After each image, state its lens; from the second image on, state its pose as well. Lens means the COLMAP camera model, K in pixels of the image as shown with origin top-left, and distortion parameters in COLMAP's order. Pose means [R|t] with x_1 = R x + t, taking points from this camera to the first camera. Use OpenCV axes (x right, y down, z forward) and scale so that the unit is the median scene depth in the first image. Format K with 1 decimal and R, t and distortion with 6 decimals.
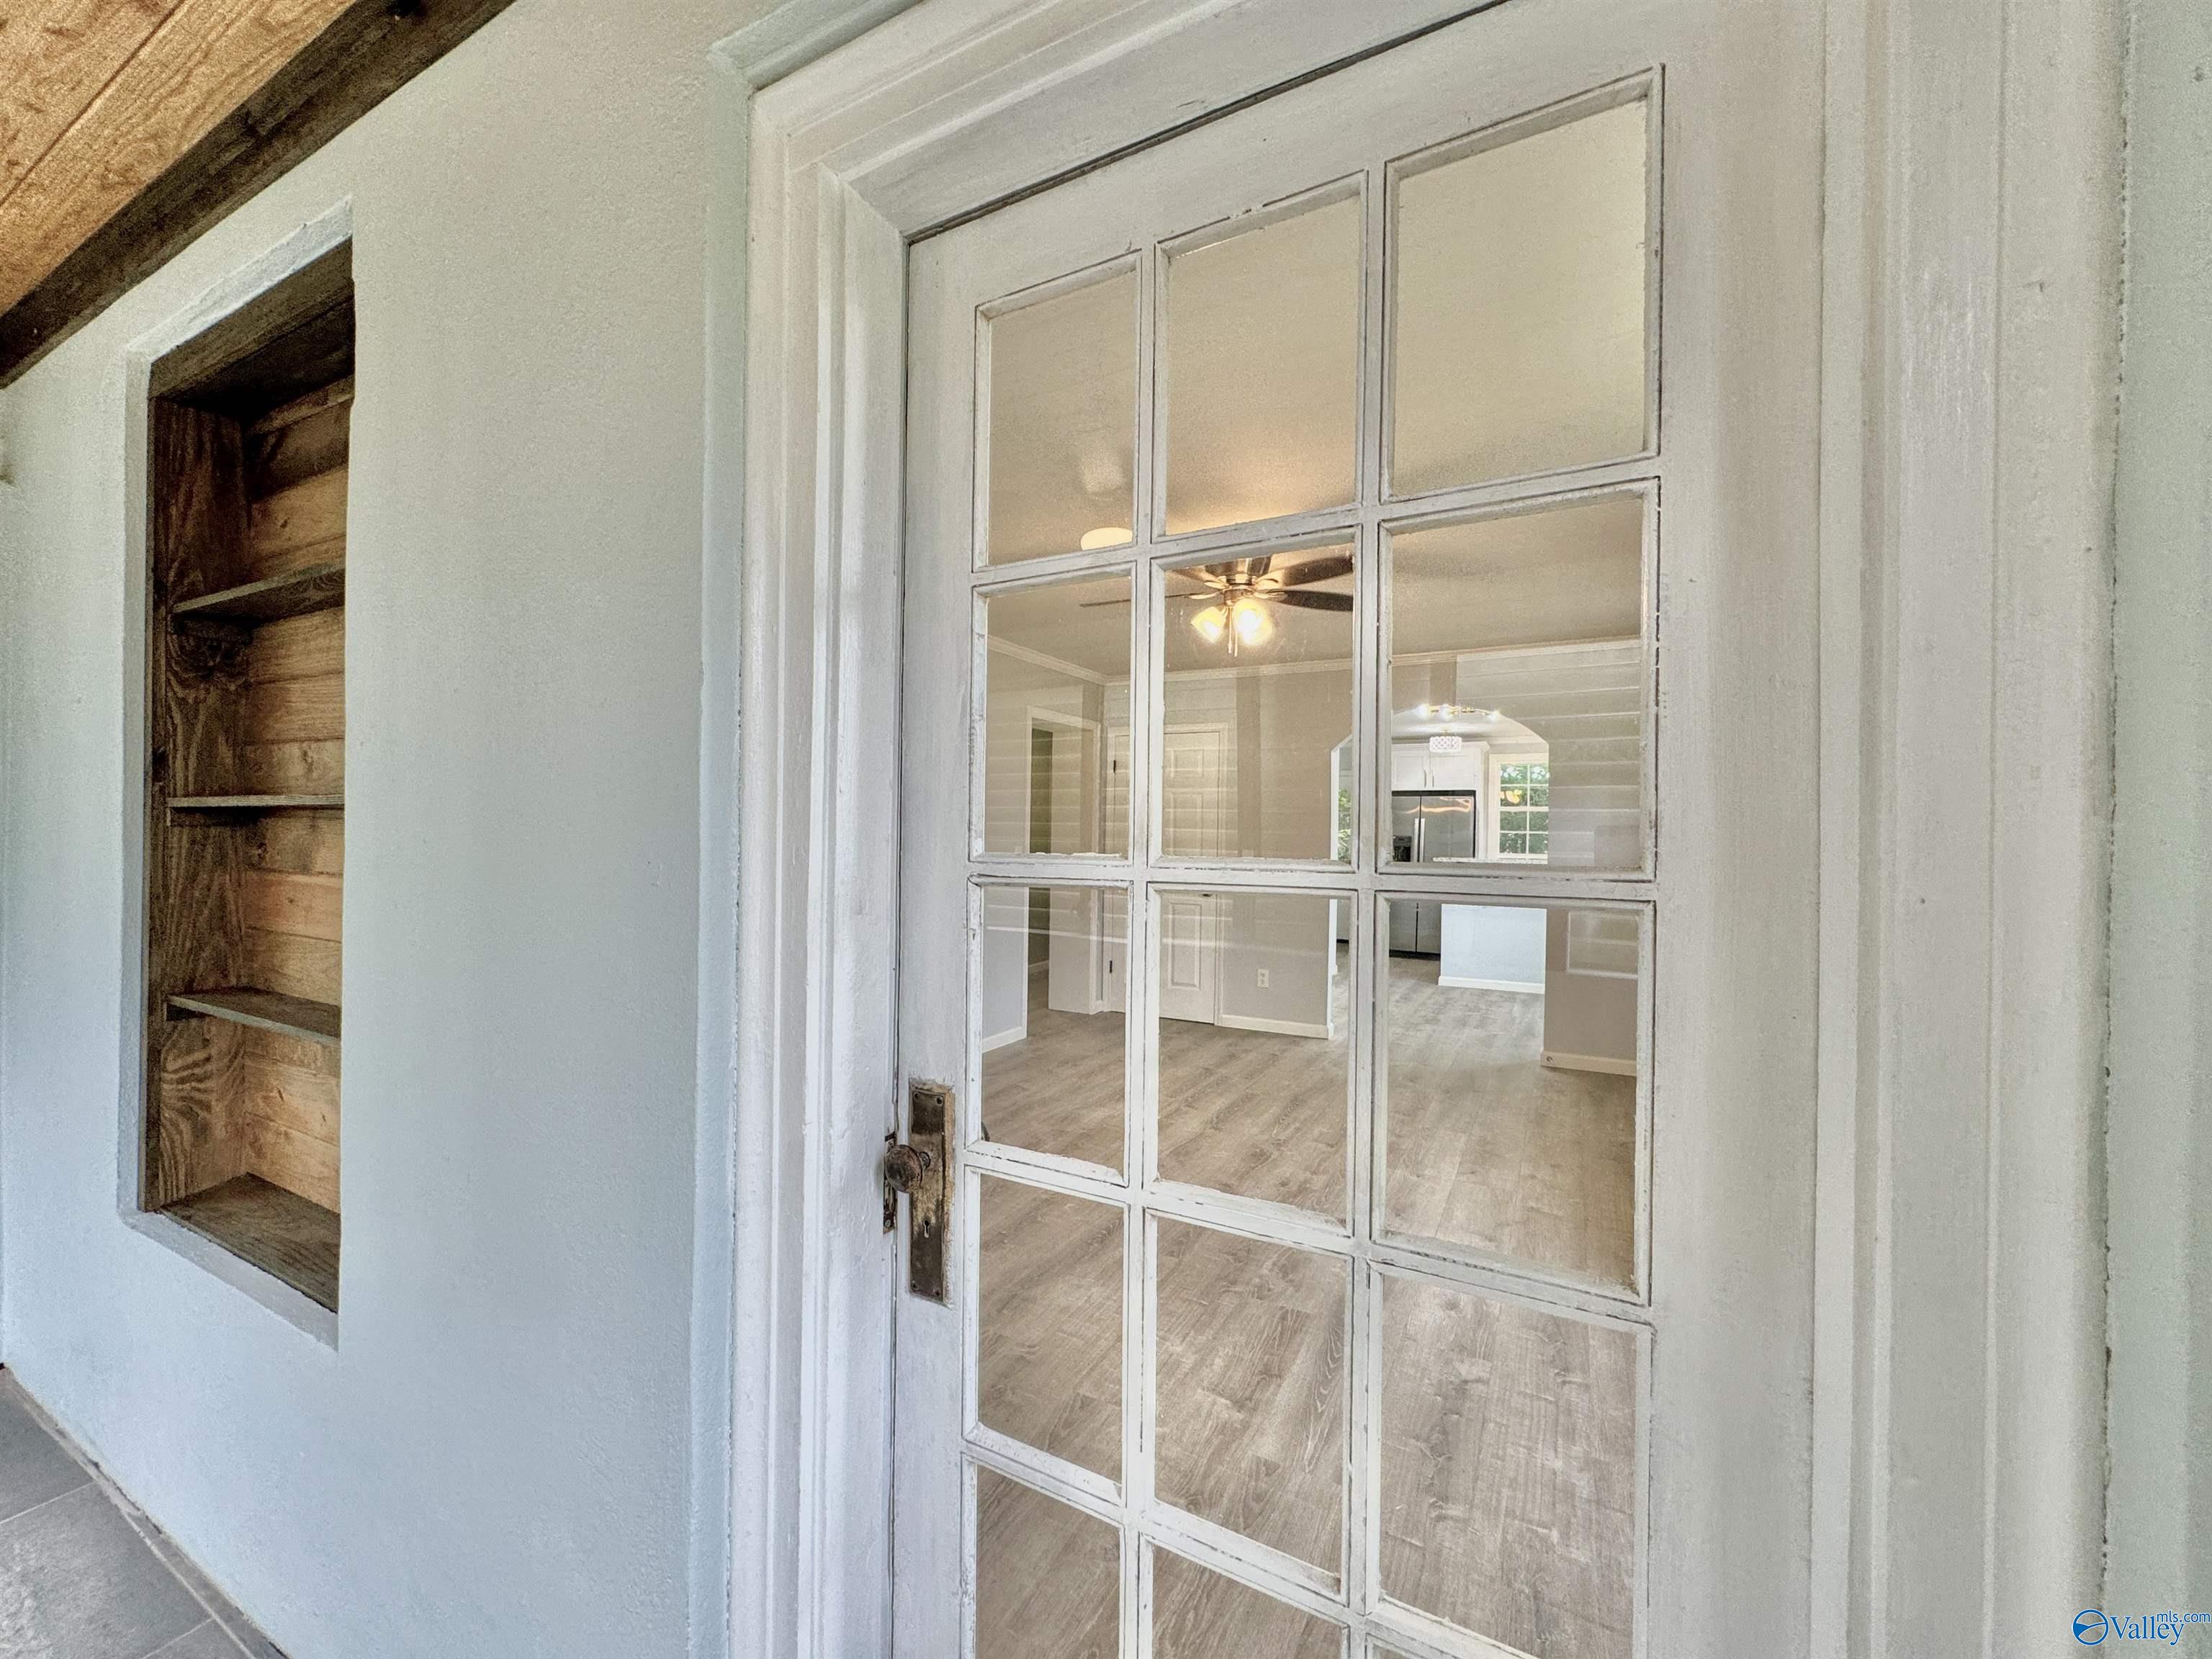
lens RADIAL K [[885.0, 0, 1102.9], [0, 885.0, 829.4], [0, 0, 1]] dist [-0.001302, -0.000096]
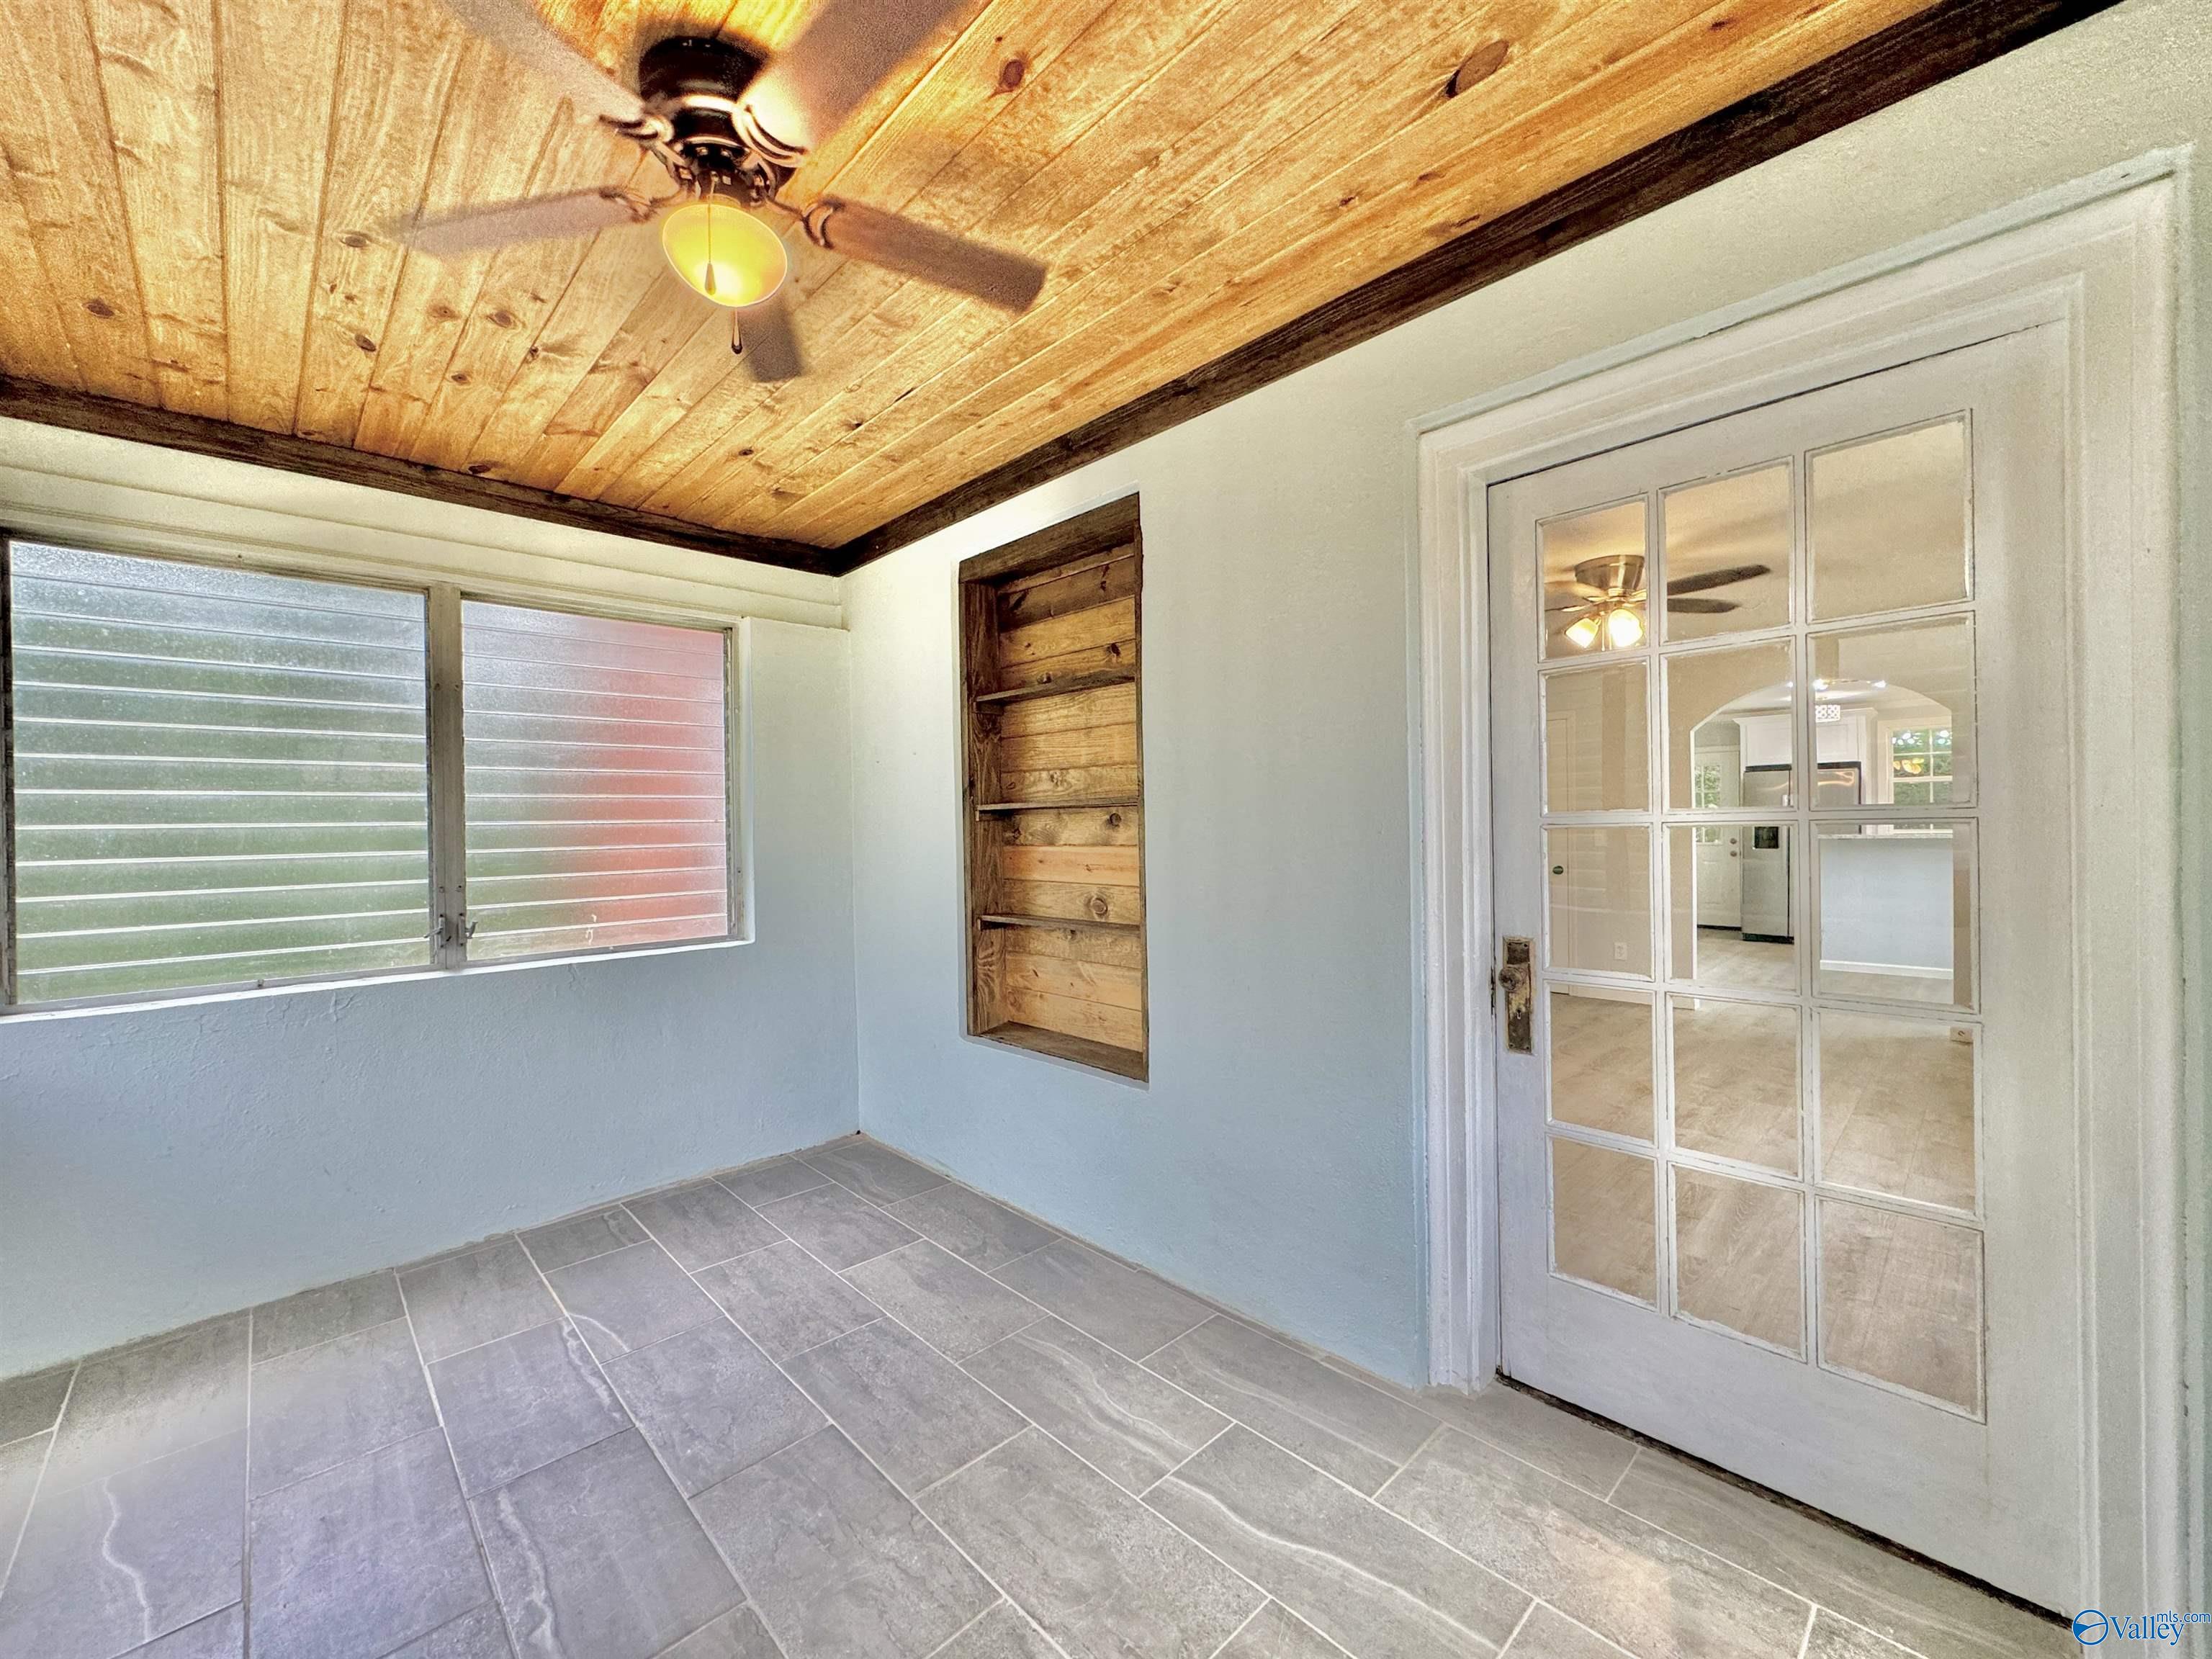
lens RADIAL K [[885.0, 0, 1102.9], [0, 885.0, 829.4], [0, 0, 1]] dist [-0.001302, -0.000096]
pose [[0.952177, -0.026945, -0.304355, -0.175399], [0.028356, 0.999598, 0.000216, 0.013146], [0.304227, -0.008836, 0.952559, -0.402158]]
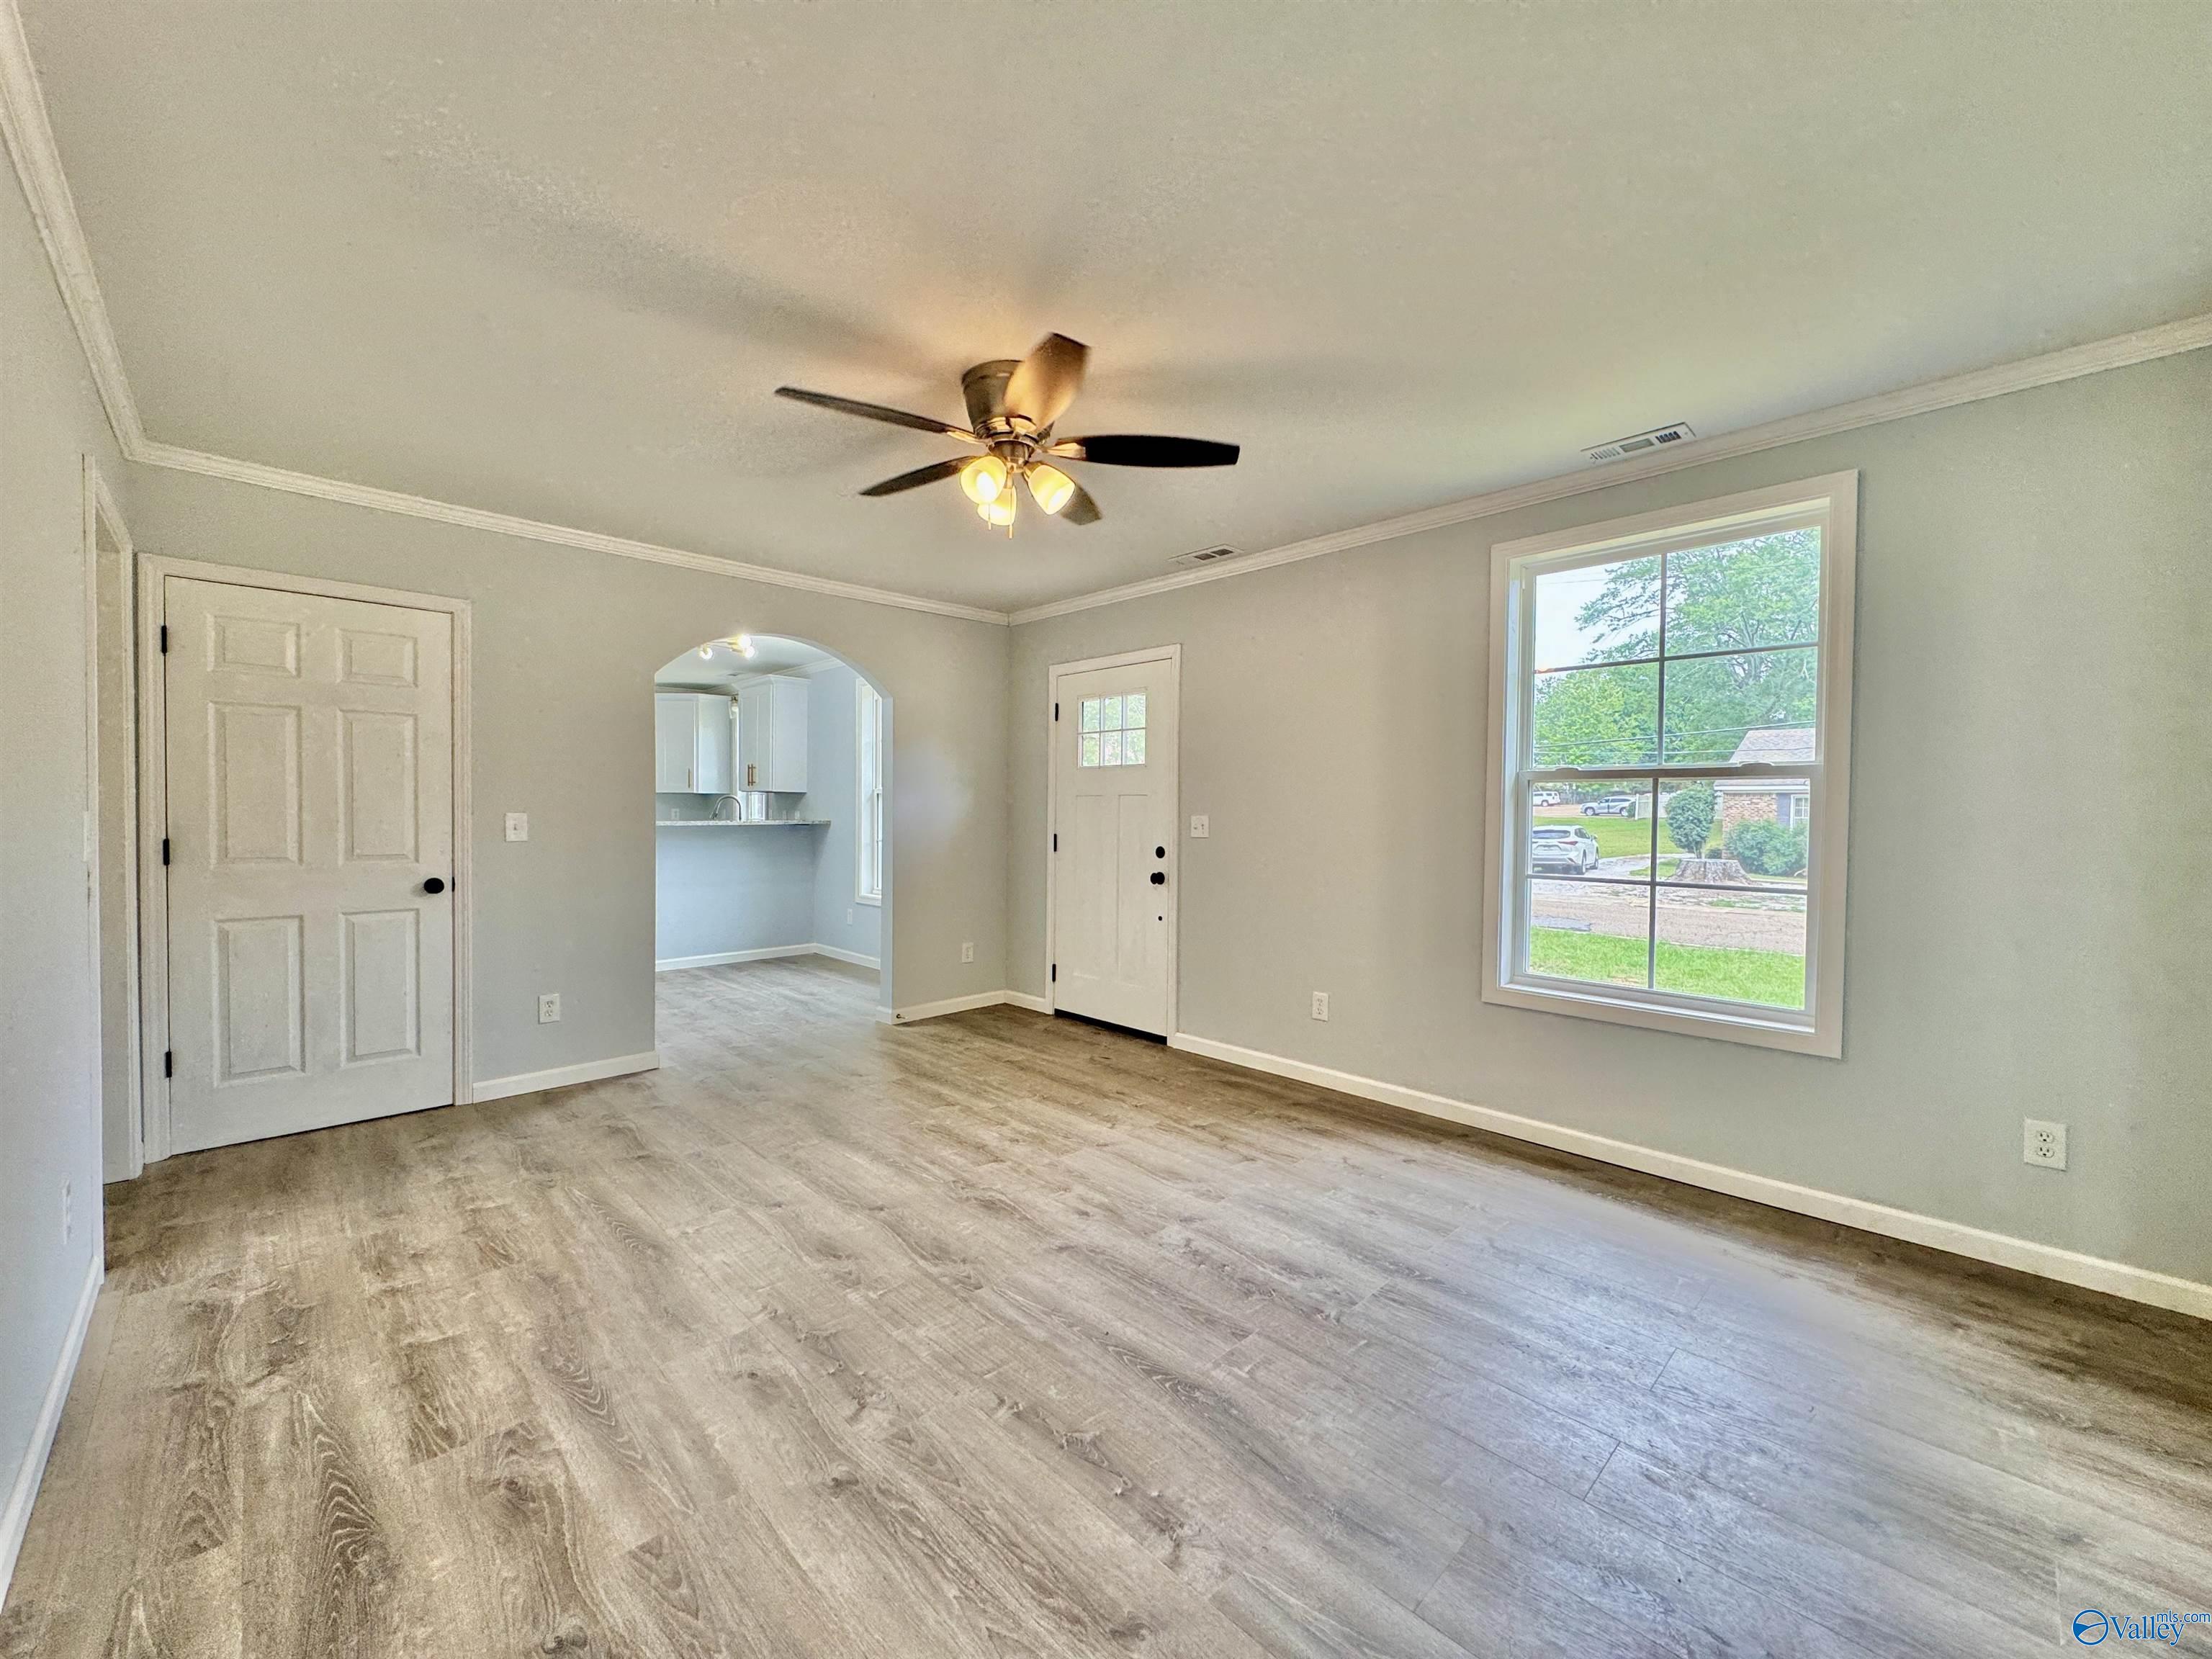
lens RADIAL K [[881.8, 0, 1102.8], [0, 881.8, 829.2], [0, 0, 1]] dist [0.000273, -0.000187]
pose [[0.305106, -0.033382, 0.951733, -0.669241], [-0.006879, 0.999282, 0.037255, 0.019471], [-0.952294, -0.017914, 0.304657, 0.897412]]
